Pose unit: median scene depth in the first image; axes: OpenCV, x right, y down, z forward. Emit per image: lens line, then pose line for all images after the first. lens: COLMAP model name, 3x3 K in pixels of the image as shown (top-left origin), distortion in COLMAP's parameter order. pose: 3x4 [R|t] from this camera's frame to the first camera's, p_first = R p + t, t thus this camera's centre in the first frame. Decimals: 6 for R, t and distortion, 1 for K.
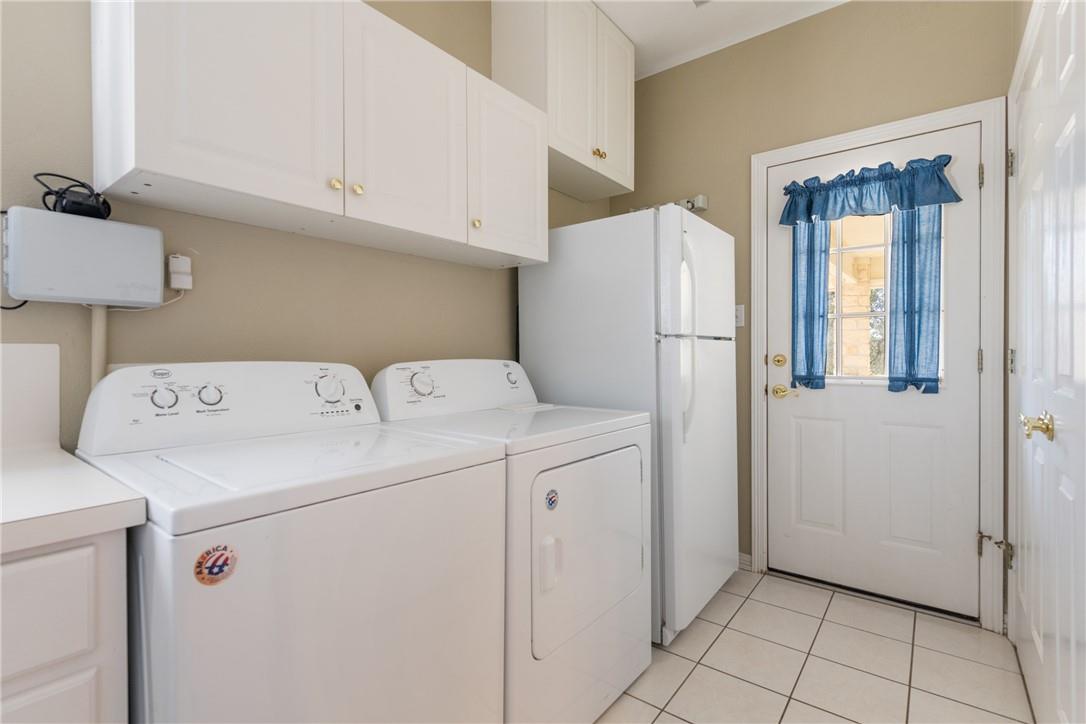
lens RADIAL K [[506.3, 0, 544.3], [0, 506.3, 361.9], [0, 0, 1]] dist [-0.002374, -0.000657]
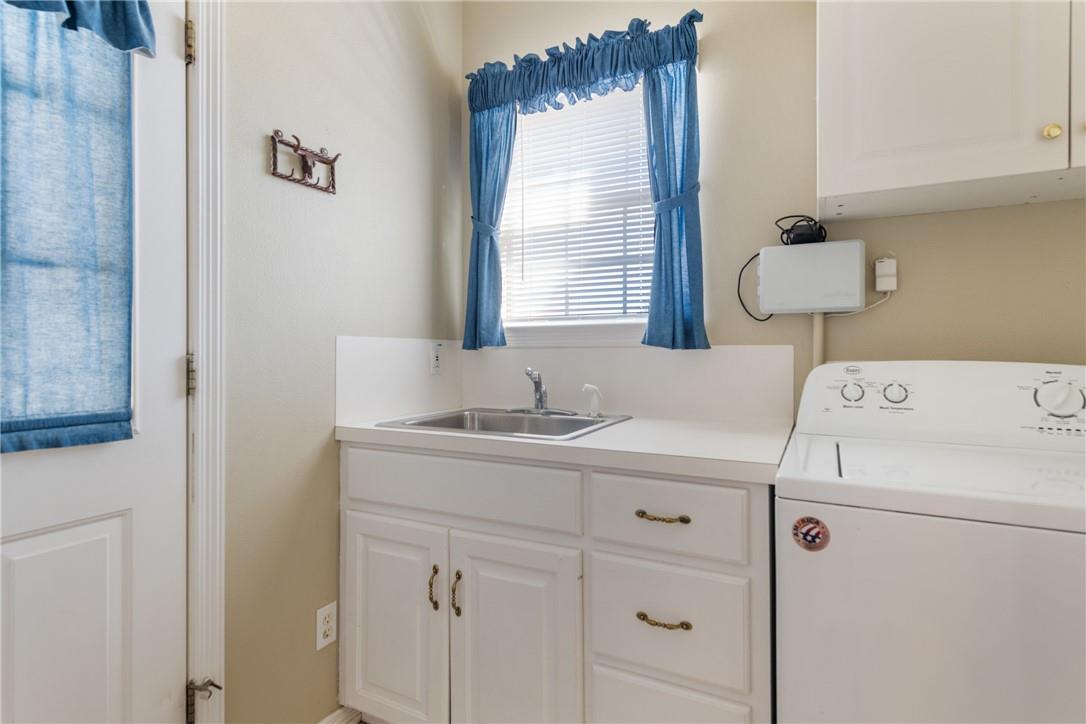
lens RADIAL K [[551.3, 0, 544.5], [0, 551.3, 354.3], [0, 0, 1]] dist [0.005595, 0.001151]
pose [[0.182927, 0.004237, -0.983117, 0.310021], [-0.015428, 0.999880, 0.001438, -0.002990], [0.983005, 0.014904, 0.182971, 0.101612]]
